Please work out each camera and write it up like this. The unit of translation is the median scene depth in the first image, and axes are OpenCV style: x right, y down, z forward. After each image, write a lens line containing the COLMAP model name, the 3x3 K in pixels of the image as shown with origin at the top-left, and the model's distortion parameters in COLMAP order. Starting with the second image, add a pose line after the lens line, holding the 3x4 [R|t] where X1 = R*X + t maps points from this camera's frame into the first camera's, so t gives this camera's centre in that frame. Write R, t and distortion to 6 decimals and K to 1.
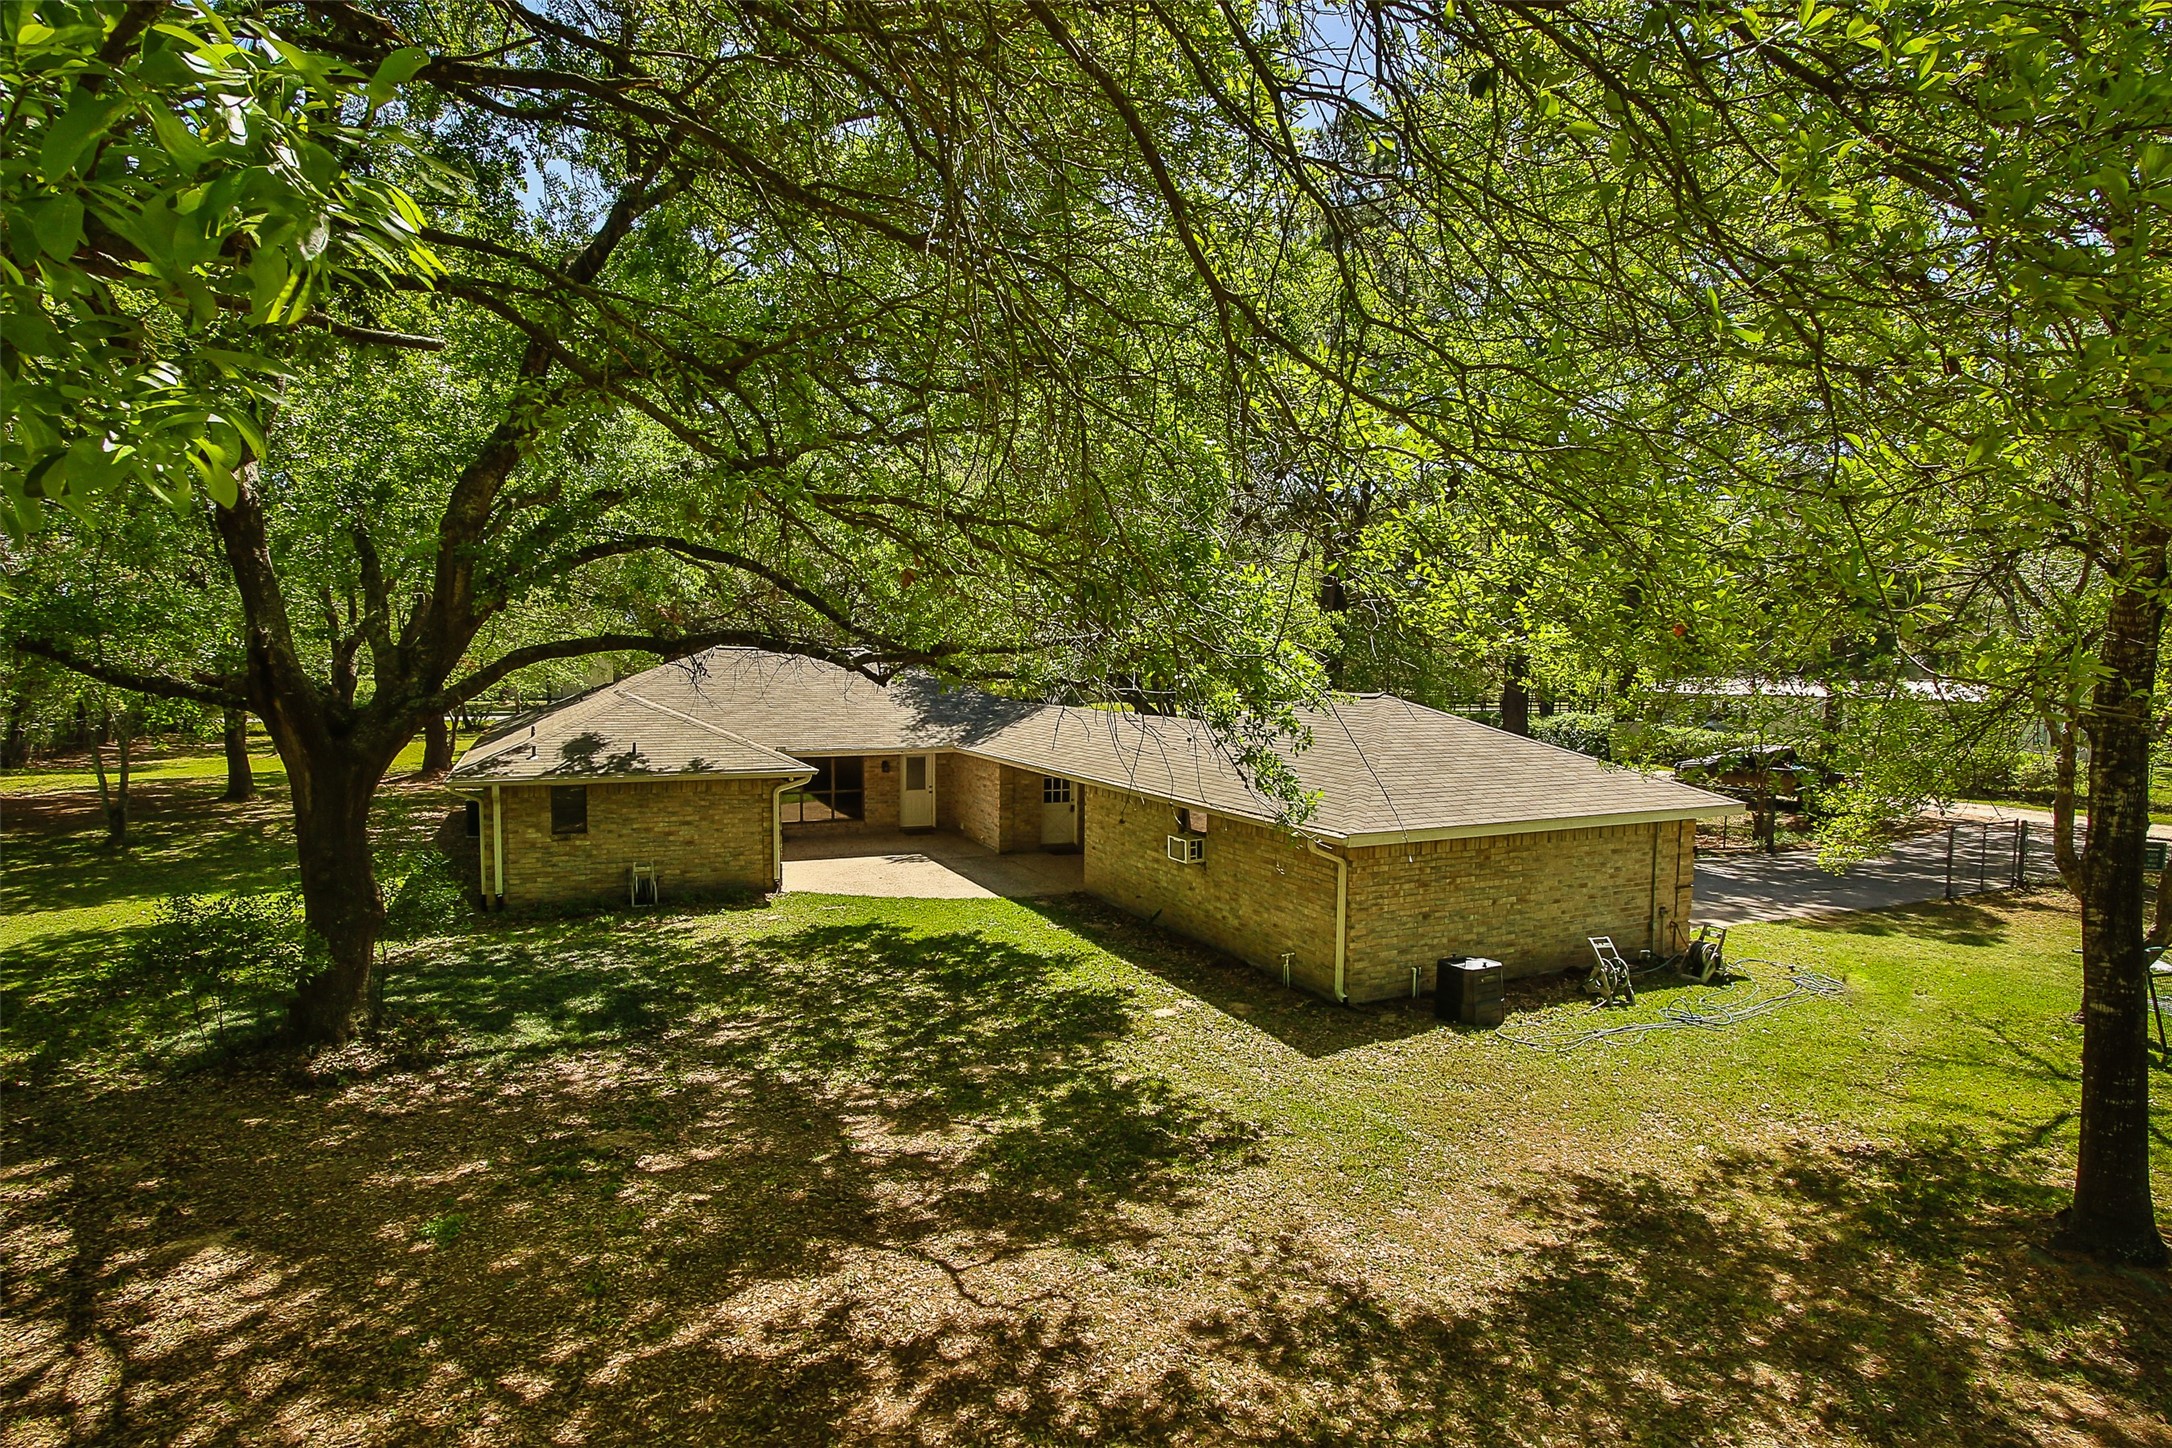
lens RADIAL K [[1022.7, 0, 1086.5], [0, 1022.7, 725.1], [0, 0, 1]] dist [-0.004463, -0.000329]
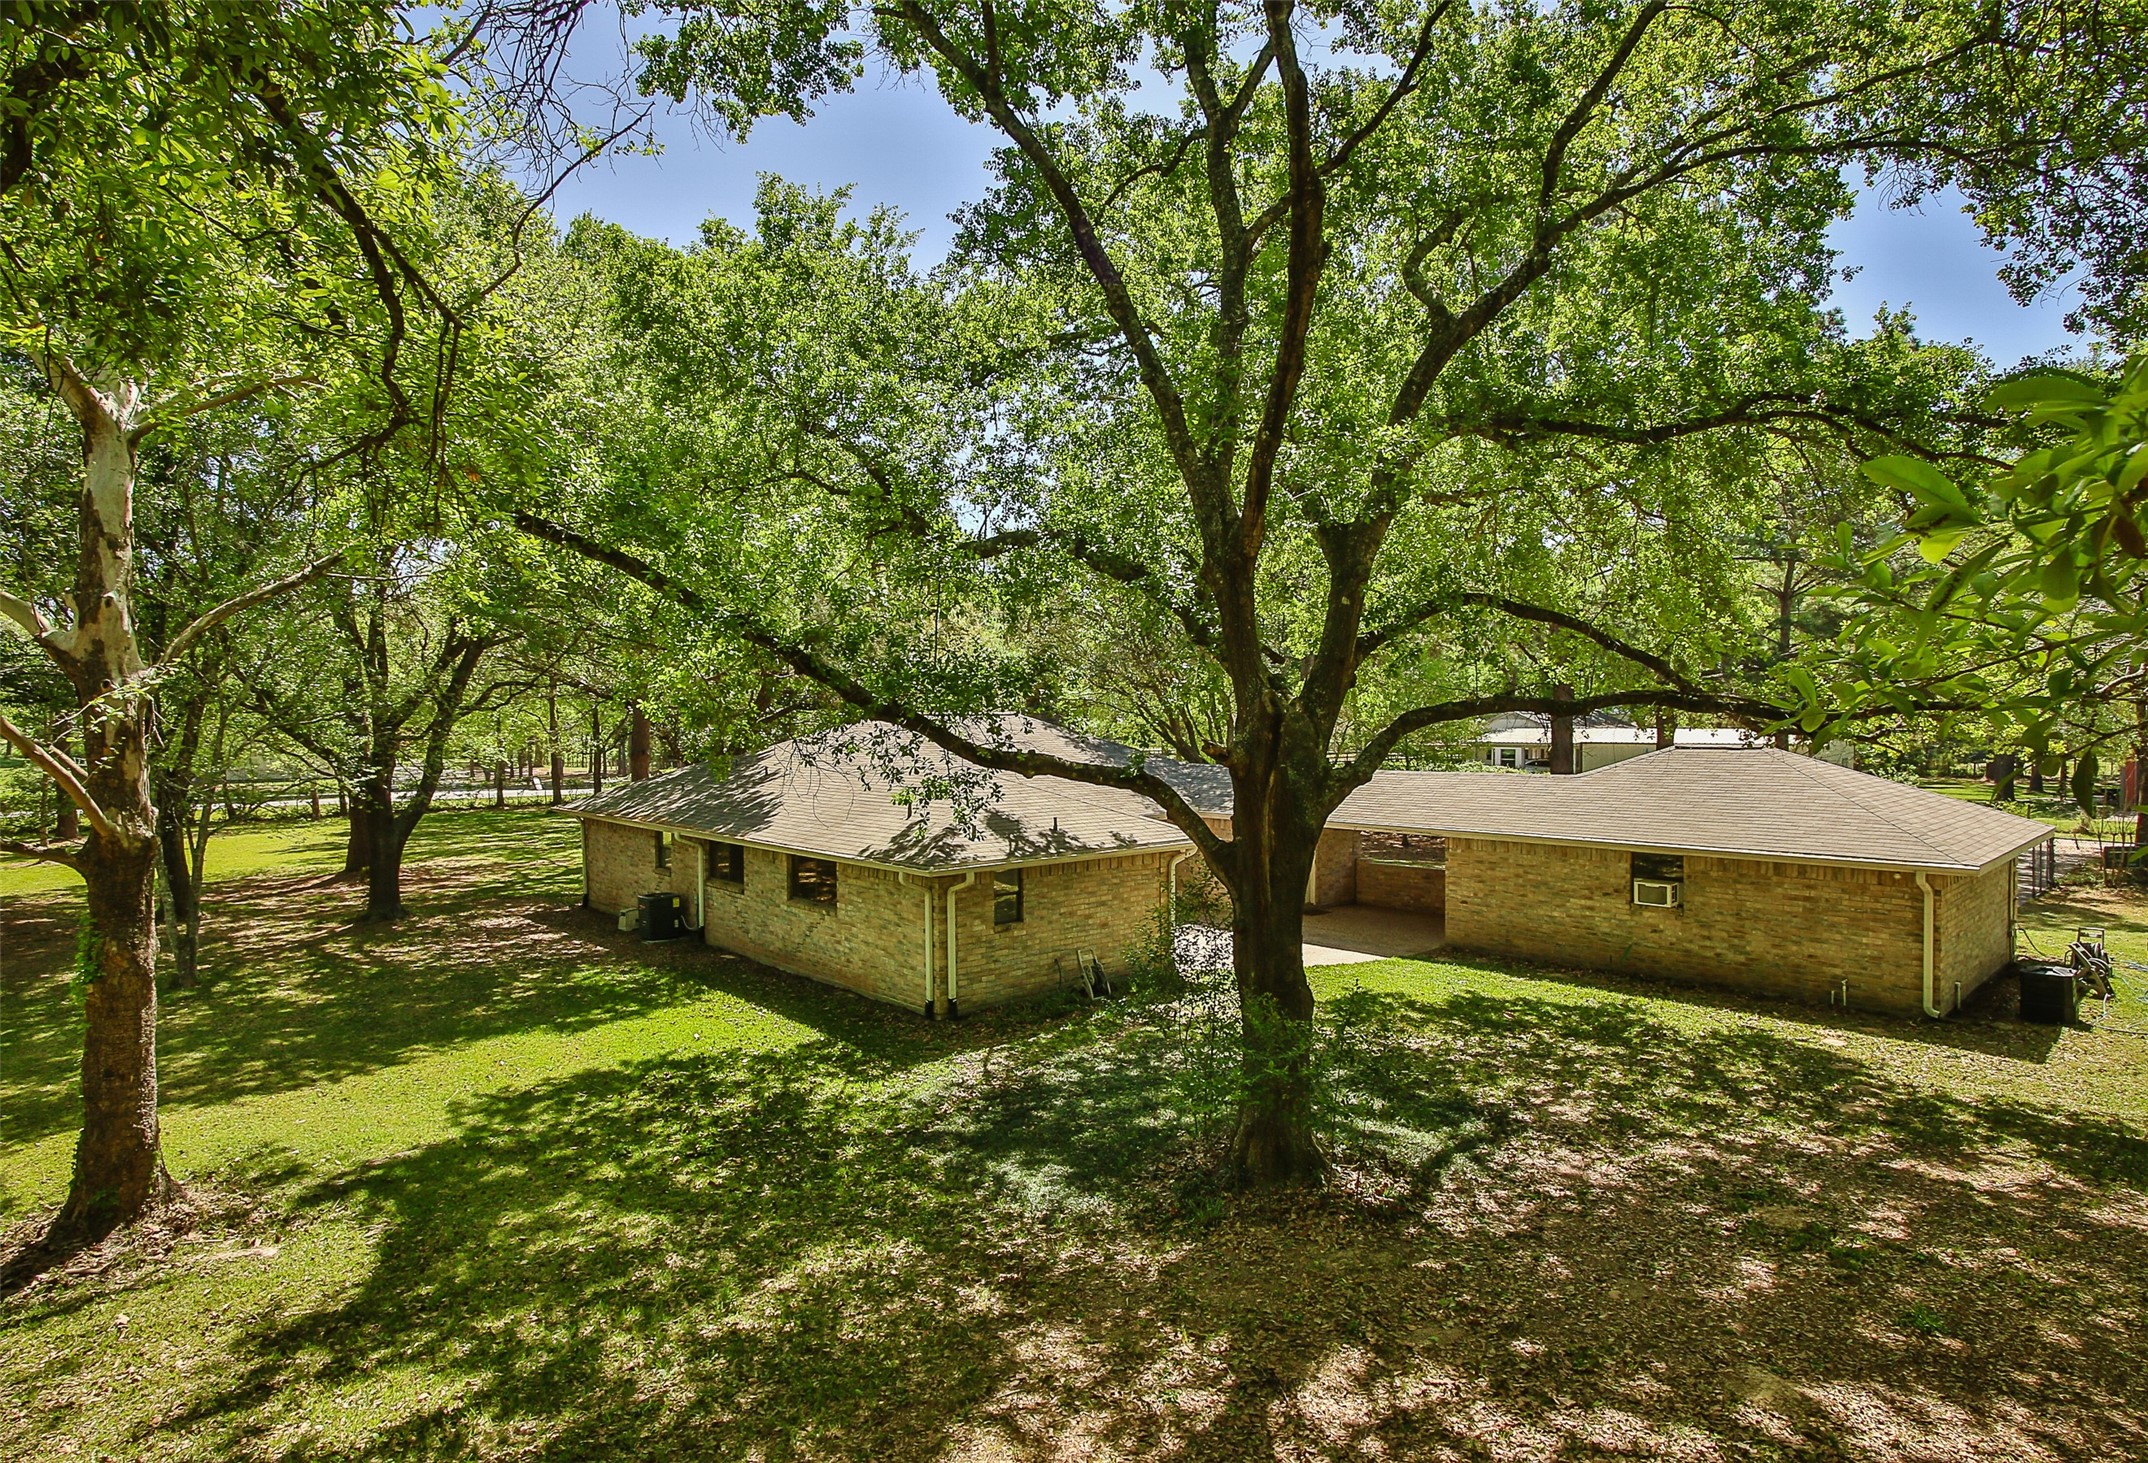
lens RADIAL K [[1026.5, 0, 1072.9], [0, 1026.5, 730.3], [0, 0, 1]] dist [-0.003462, -0.001126]
pose [[0.956919, -0.016241, 0.289901, -1.047987], [0.032180, 0.998216, -0.050299, -0.021041], [-0.288567, 0.057461, 0.955734, 0.183830]]
